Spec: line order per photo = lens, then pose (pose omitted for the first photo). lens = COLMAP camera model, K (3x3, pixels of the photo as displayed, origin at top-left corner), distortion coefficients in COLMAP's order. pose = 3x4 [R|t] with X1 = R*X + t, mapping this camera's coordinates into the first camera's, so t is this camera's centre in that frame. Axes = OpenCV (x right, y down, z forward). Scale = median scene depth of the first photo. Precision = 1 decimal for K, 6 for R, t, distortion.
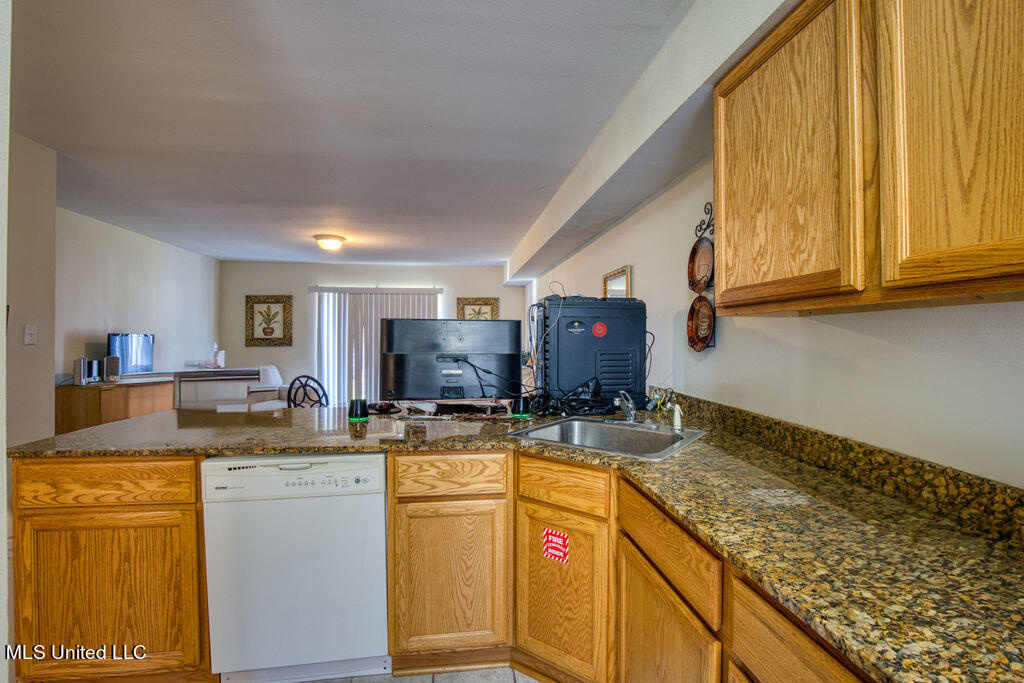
lens RADIAL K [[473.7, 0, 506.0], [0, 473.7, 336.9], [0, 0, 1]] dist [-0.037208, 0.005876]
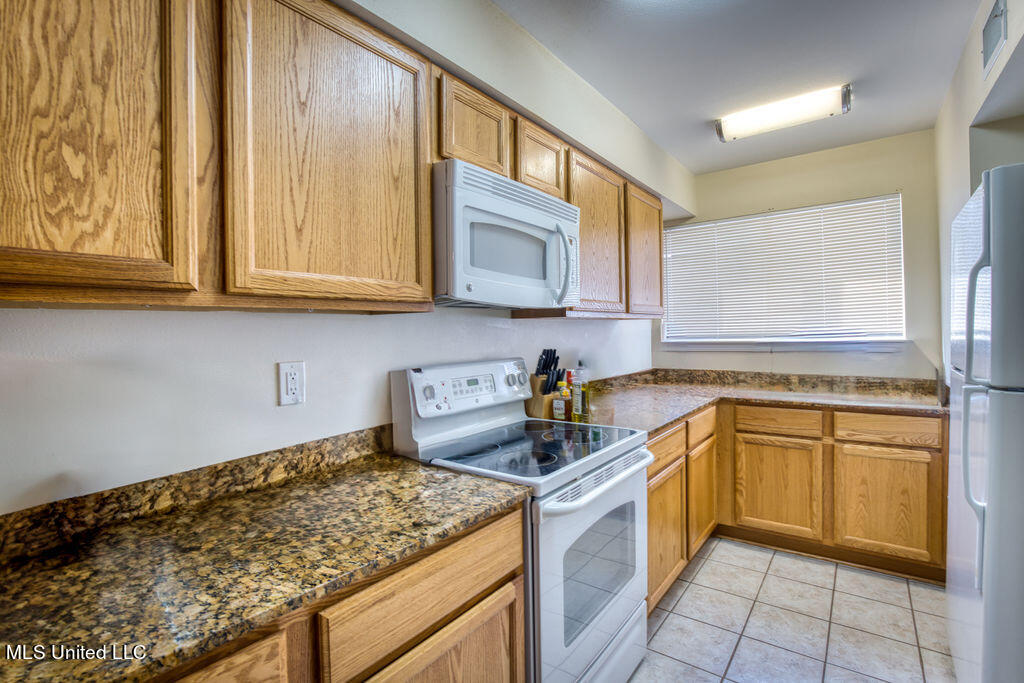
lens RADIAL K [[473.7, 0, 513.5], [0, 473.7, 341.7], [0, 0, 1]] dist [-0.037208, 0.005876]
pose [[-0.727465, 0.000339, 0.686145, -0.205537], [0.017695, 0.999677, 0.018267, -0.002409], [-0.685916, 0.025430, -0.727236, 0.755273]]
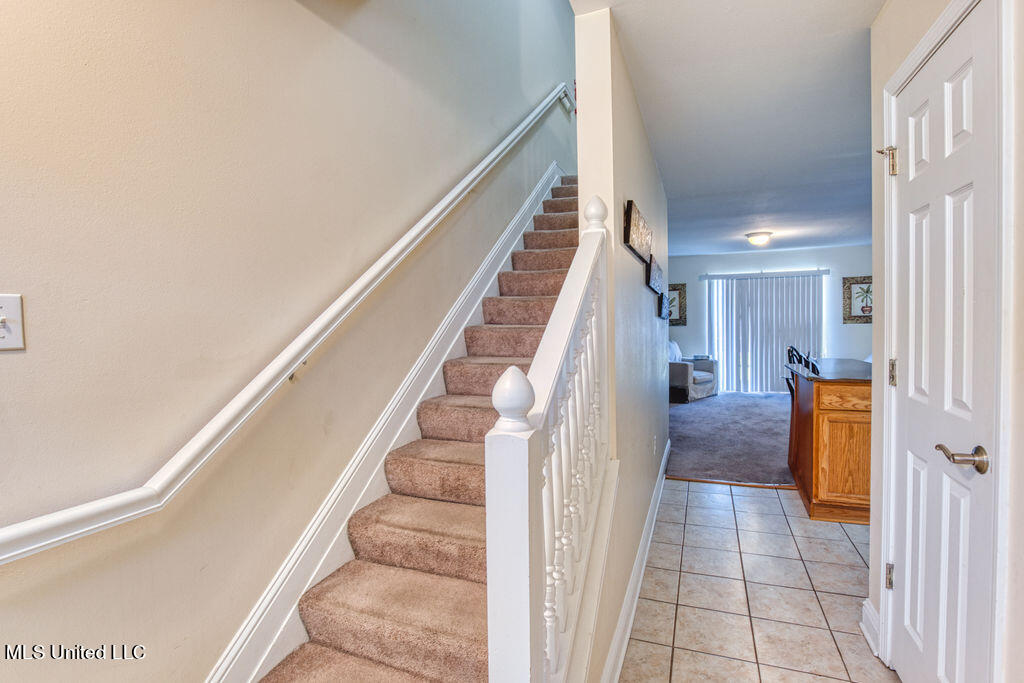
lens RADIAL K [[473.7, 0, 525.0], [0, 473.7, 340.5], [0, 0, 1]] dist [-0.037208, 0.005876]
pose [[0.887553, -0.001383, -0.460704, -1.208288], [0.022677, 0.998914, 0.040690, -0.006738], [0.460147, -0.046562, 0.886621, -1.173396]]
